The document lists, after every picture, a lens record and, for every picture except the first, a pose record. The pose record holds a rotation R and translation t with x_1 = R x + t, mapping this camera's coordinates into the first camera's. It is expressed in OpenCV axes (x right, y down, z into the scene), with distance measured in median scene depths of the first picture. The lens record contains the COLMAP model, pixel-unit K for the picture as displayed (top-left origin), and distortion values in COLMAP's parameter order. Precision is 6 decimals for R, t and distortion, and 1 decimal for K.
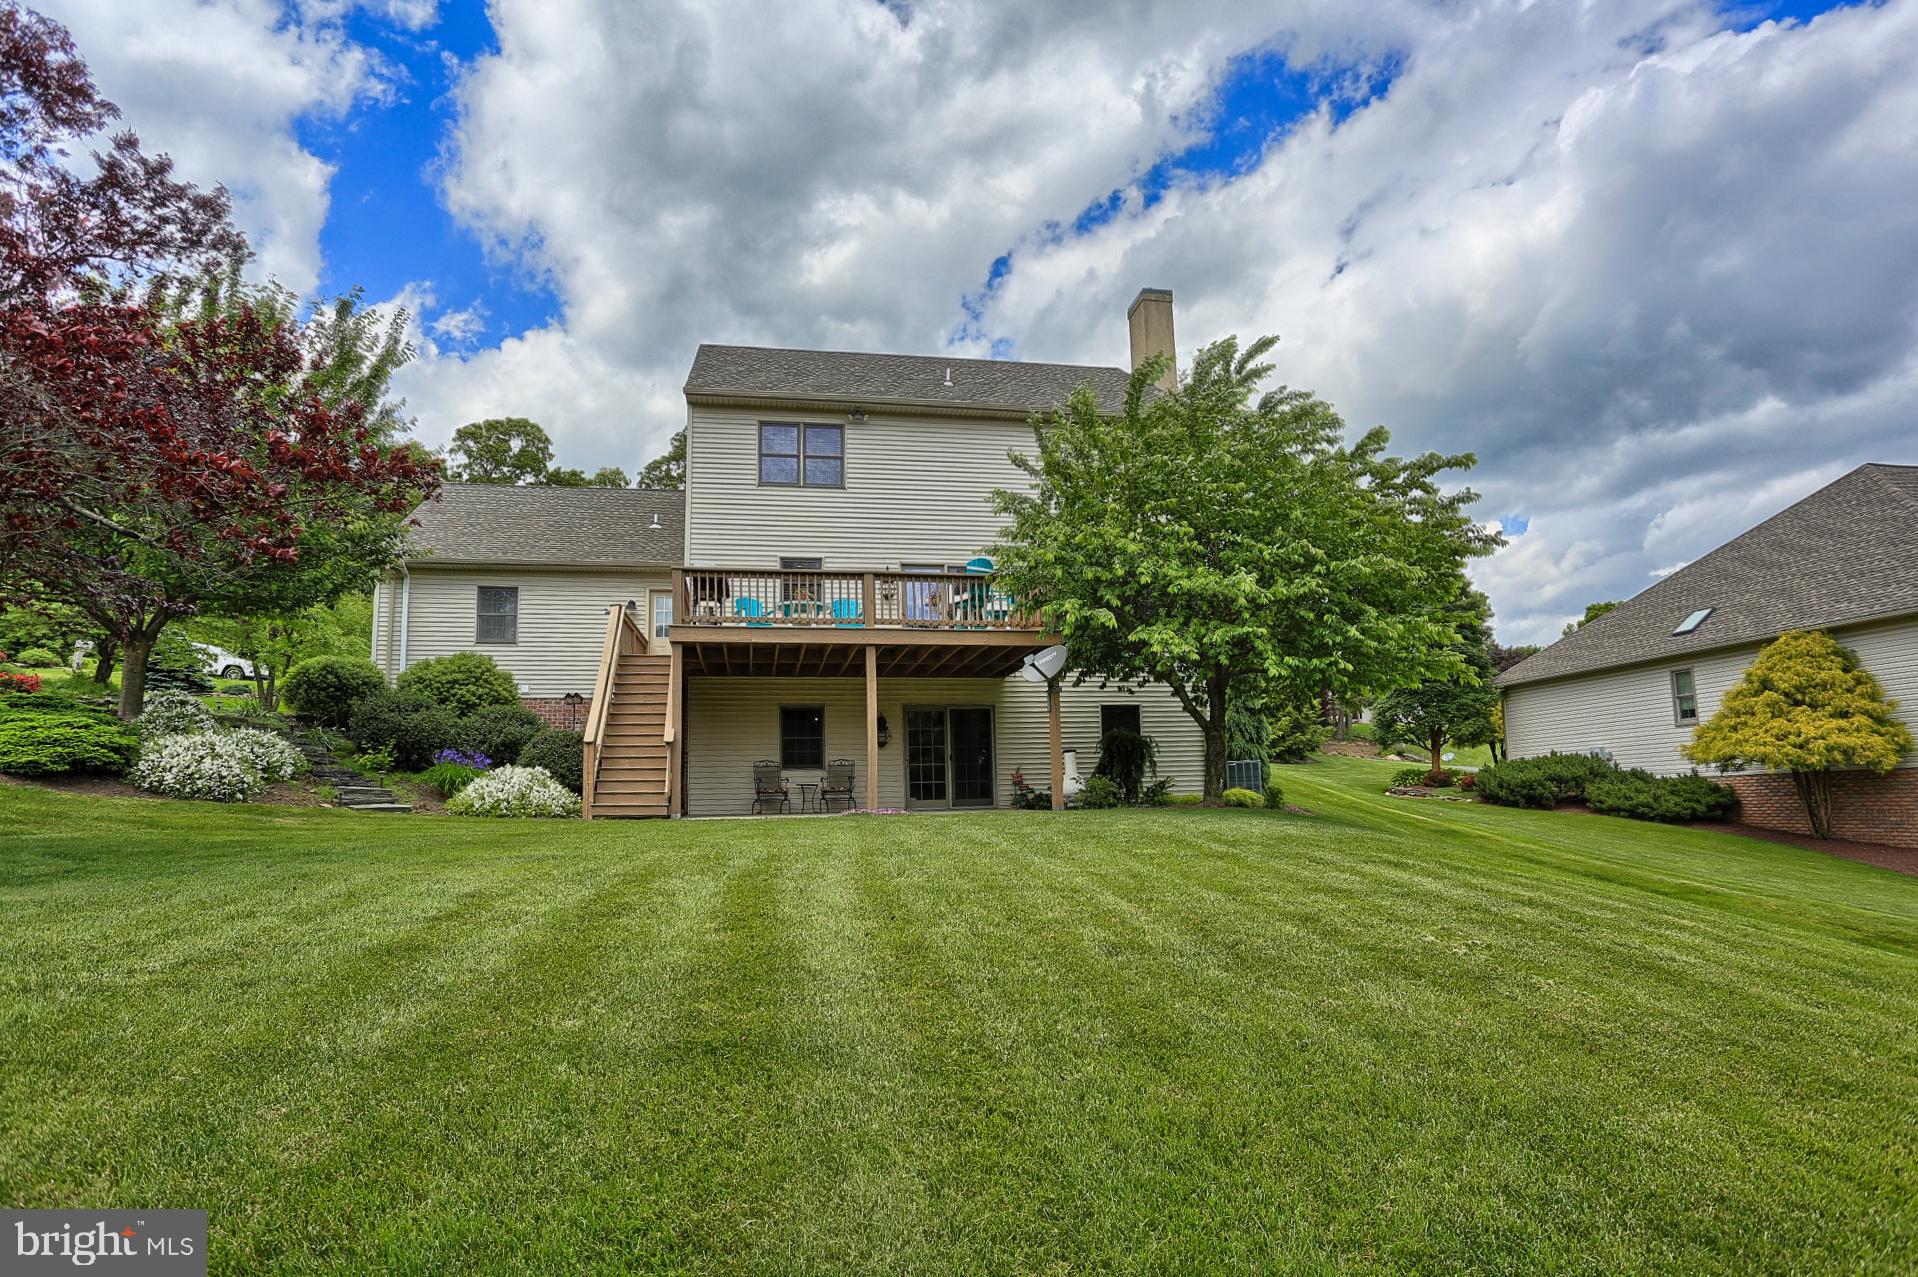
lens RADIAL K [[976.3, 0, 920.6], [0, 976.3, 679.2], [0, 0, 1]] dist [-0.030834, 0.001218]
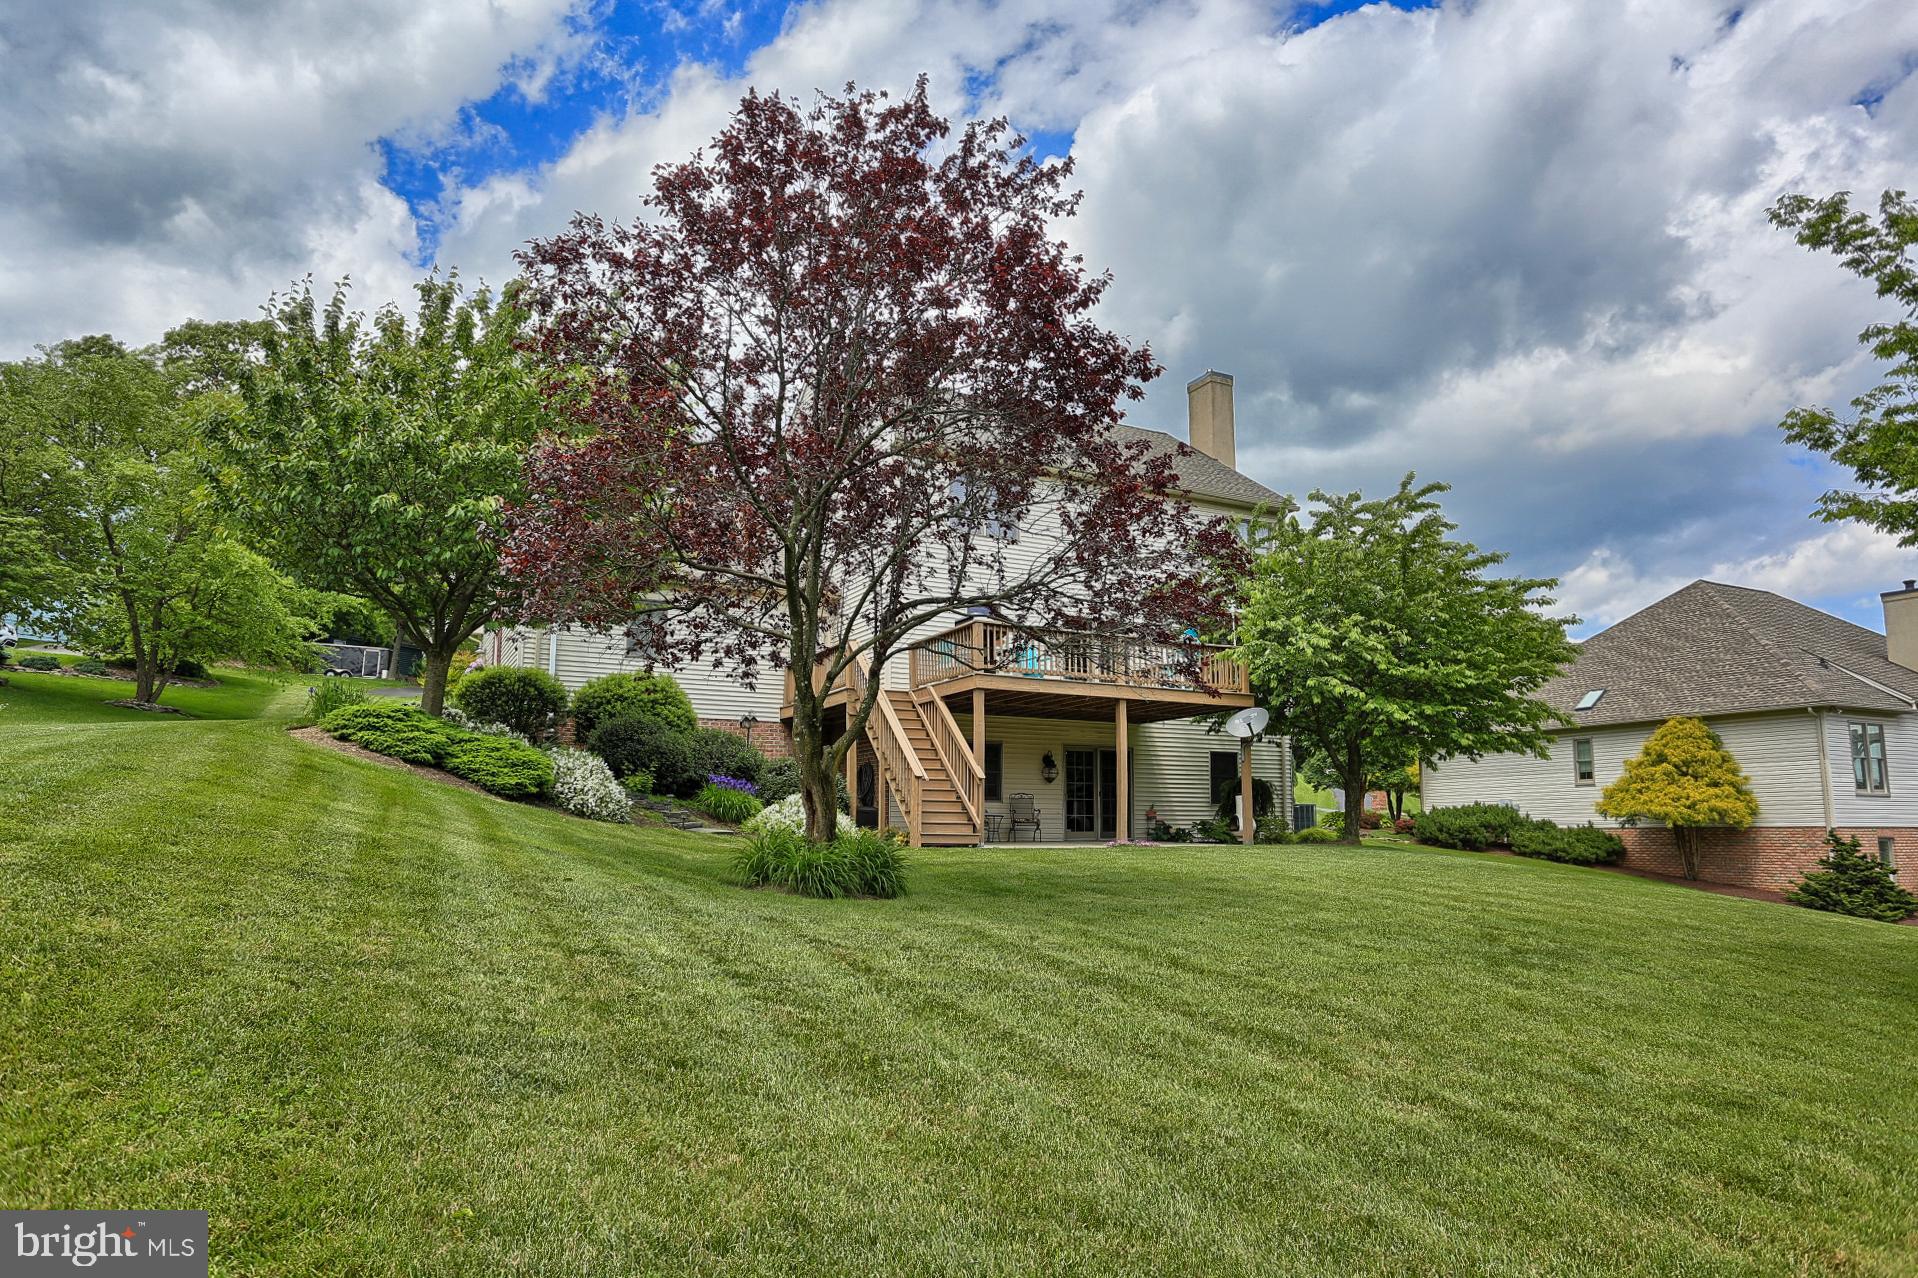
lens RADIAL K [[1183.6, 0, 959.0], [0, 1183.6, 639.0], [0, 0, 1]] dist [0.002193, -0.001252]
pose [[0.944000, 0.073853, 0.321573, -0.545158], [-0.062444, 0.997003, -0.045663, -0.022505], [-0.323982, 0.023025, 0.945783, -0.209252]]
